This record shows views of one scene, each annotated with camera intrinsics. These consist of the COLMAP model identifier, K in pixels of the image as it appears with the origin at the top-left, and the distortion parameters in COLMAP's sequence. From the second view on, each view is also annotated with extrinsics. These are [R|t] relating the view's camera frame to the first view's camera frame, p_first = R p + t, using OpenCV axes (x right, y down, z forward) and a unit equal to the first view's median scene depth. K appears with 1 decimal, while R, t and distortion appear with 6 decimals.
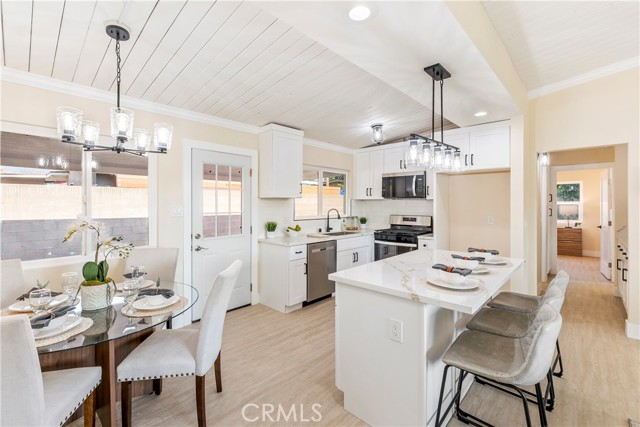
lens RADIAL K [[281.6, 0, 315.6], [0, 281.6, 201.8], [0, 0, 1]] dist [0.003698, 0.000033]
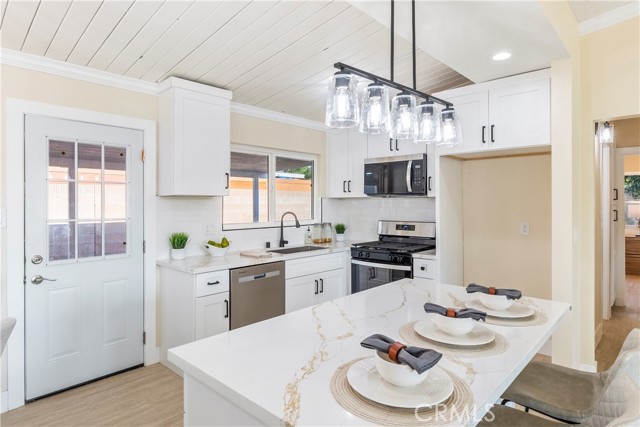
lens RADIAL K [[363.2, 0, 316.8], [0, 363.2, 201.8], [0, 0, 1]] dist [-0.004130, 0.002143]
pose [[0.999973, -0.004720, 0.005612, 0.150125], [0.004713, 0.999988, 0.001201, 0.000350], [-0.005617, -0.001174, 0.999984, 0.181745]]
